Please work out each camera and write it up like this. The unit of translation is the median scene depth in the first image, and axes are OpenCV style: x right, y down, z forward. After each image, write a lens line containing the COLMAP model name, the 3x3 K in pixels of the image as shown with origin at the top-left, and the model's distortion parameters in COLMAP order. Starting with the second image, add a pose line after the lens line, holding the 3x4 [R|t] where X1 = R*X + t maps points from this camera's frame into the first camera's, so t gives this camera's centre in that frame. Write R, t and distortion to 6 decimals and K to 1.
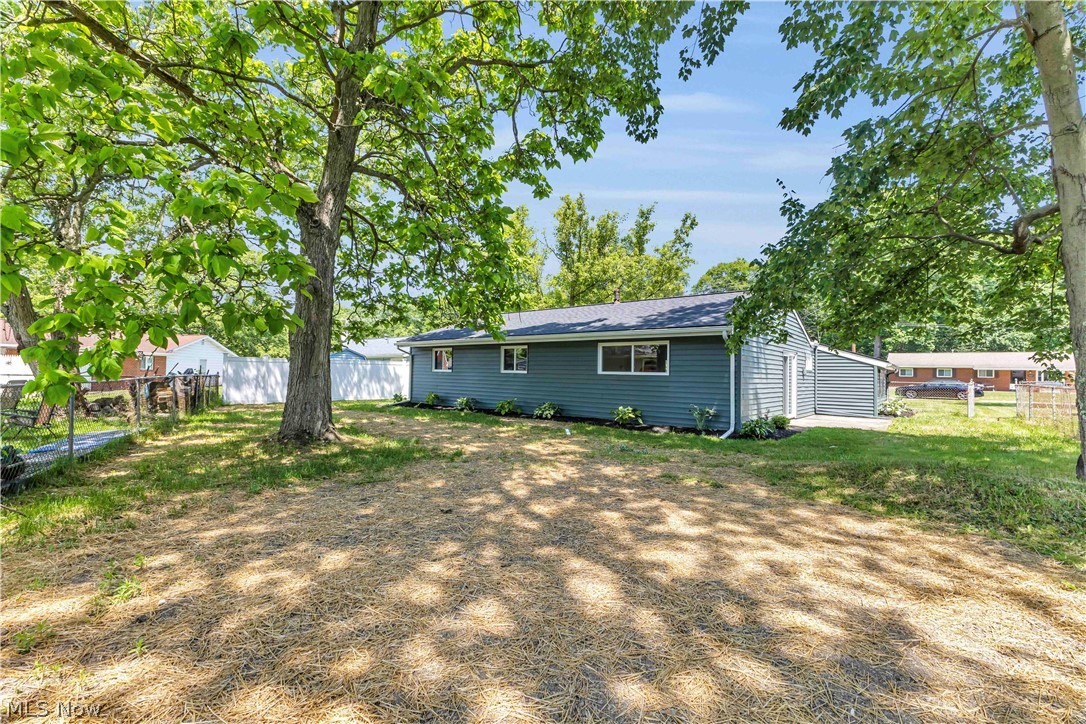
lens RADIAL K [[471.9, 0, 543.0], [0, 471.9, 362.0], [0, 0, 1]] dist [0.009889, -0.000044]
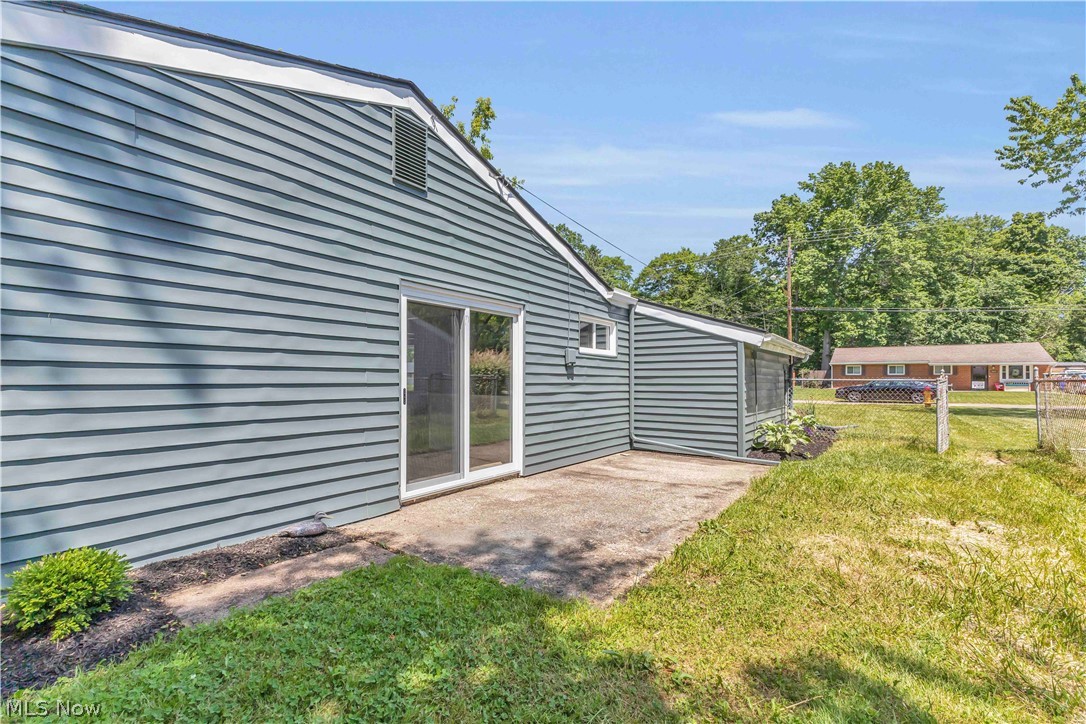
lens RADIAL K [[471.9, 0, 543.0], [0, 471.9, 362.0], [0, 0, 1]] dist [0.009889, -0.000044]
pose [[0.998266, -0.009104, 0.058163, 0.144290], [0.009525, 0.999930, -0.006962, 0.008152], [-0.058096, 0.007504, 0.998283, 0.166882]]
